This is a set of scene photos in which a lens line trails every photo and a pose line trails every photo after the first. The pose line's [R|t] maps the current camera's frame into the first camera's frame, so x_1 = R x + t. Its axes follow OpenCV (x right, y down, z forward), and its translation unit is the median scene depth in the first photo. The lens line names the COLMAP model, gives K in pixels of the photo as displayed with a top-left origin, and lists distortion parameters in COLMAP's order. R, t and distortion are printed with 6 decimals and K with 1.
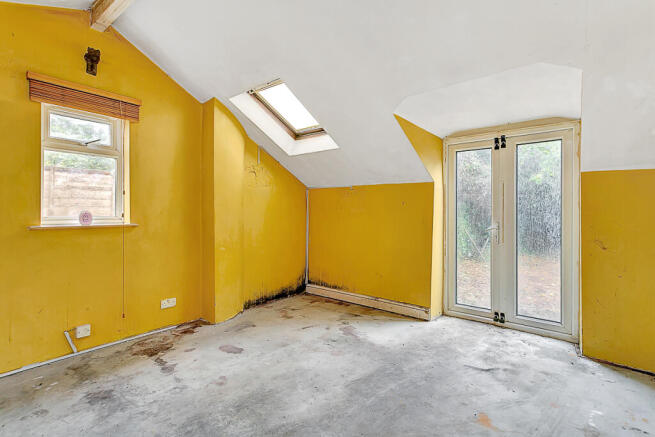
lens RADIAL K [[339.5, 0, 307.3], [0, 339.5, 215.0], [0, 0, 1]] dist [0.001239, 0.000286]
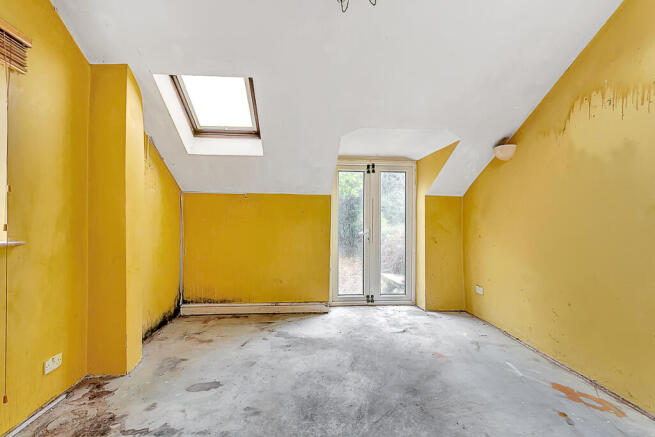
lens RADIAL K [[360.7, 0, 346.1], [0, 360.7, 220.1], [0, 0, 1]] dist [0.003277, 0.000962]
pose [[0.659781, -0.002983, 0.751452, -0.565484], [0.004979, 0.999988, -0.000402, -0.008940], [-0.751441, 0.004006, 0.659788, 0.130919]]
